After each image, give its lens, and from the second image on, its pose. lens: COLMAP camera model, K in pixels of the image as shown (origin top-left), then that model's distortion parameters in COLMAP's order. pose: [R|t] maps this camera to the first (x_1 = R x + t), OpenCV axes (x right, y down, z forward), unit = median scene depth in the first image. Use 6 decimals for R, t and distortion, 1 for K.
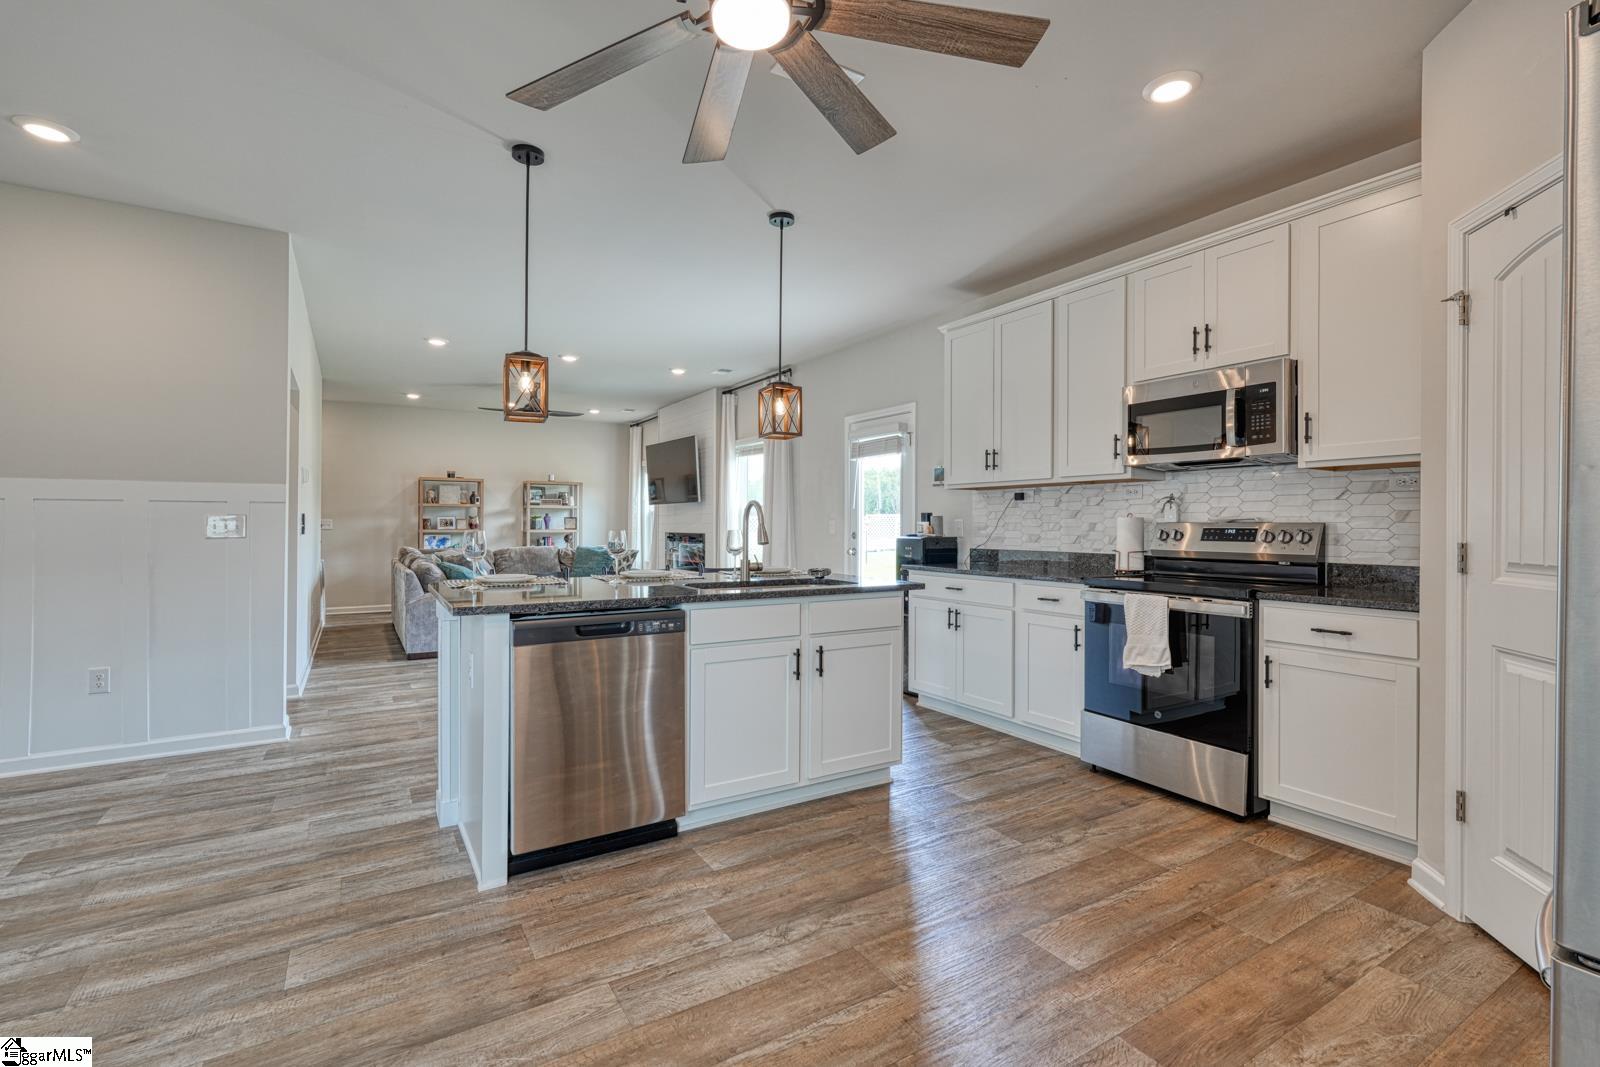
lens RADIAL K [[711.1, 0, 793.7], [0, 711.1, 524.6], [0, 0, 1]] dist [0.002023, -0.000342]
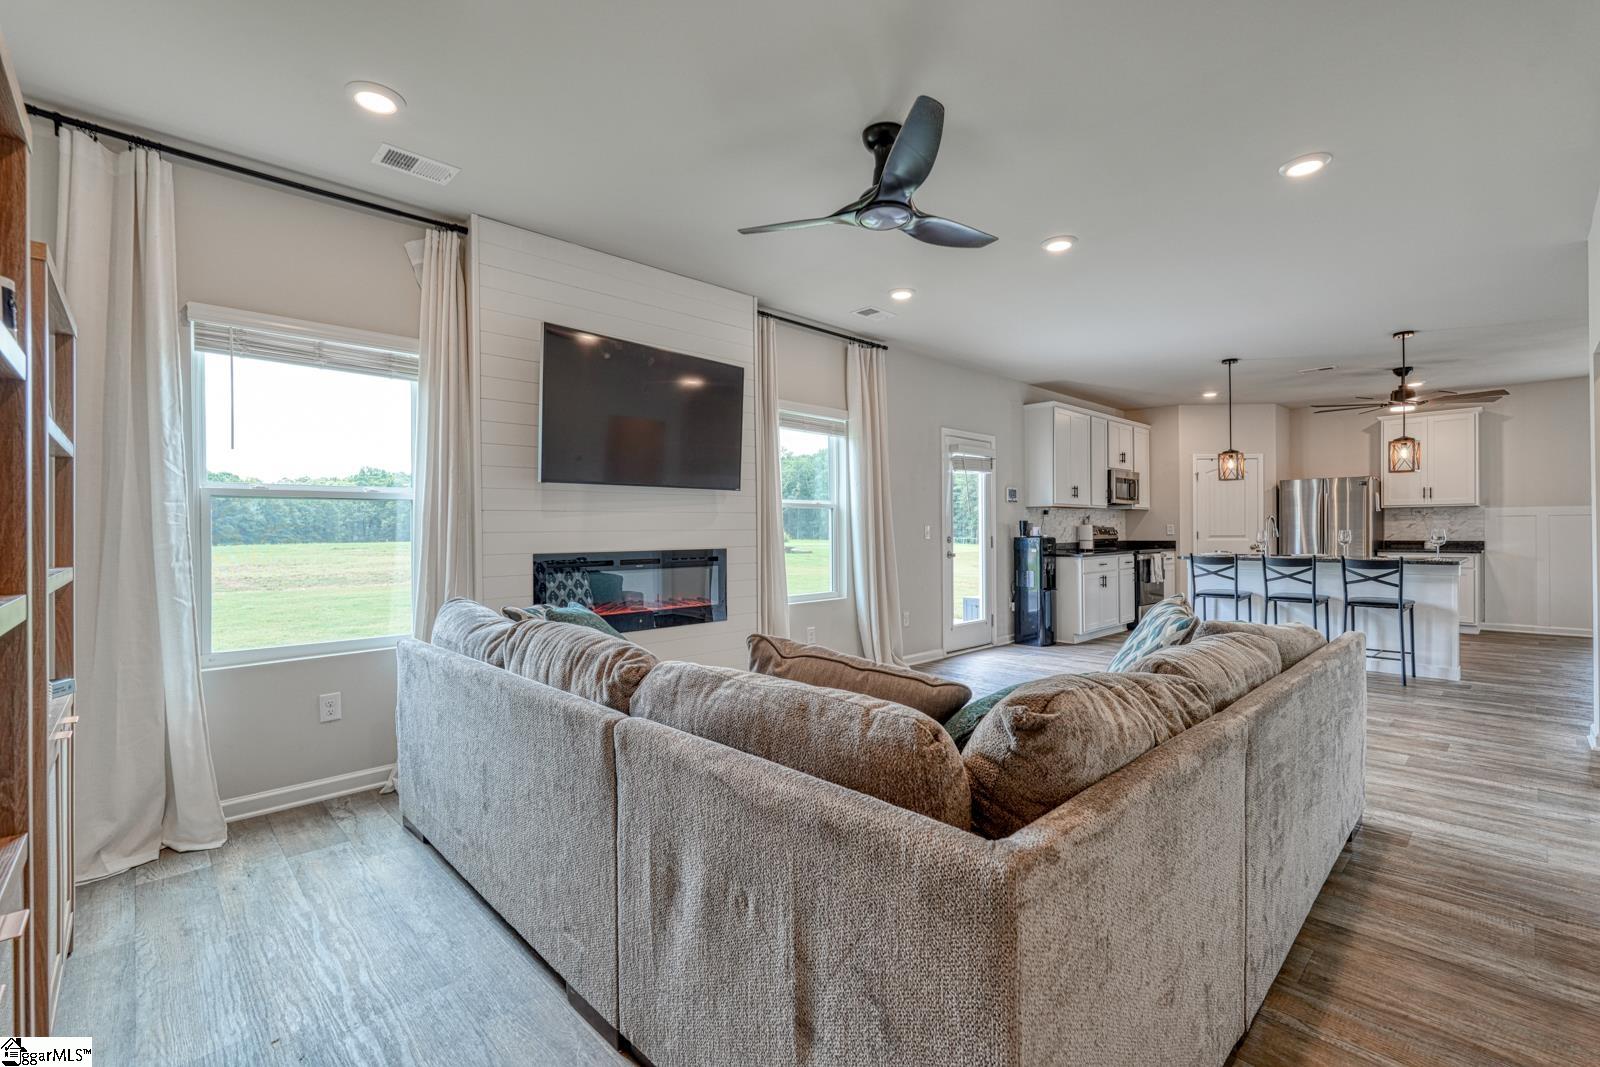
lens RADIAL K [[711.1, 0, 790.4], [0, 711.1, 533.5], [0, 0, 1]] dist [0.002023, -0.000342]
pose [[-0.210775, -0.004105, 0.977526, -1.938087], [0.006980, 0.999959, 0.005704, -0.003377], [-0.977510, 0.008025, -0.210738, 3.062562]]
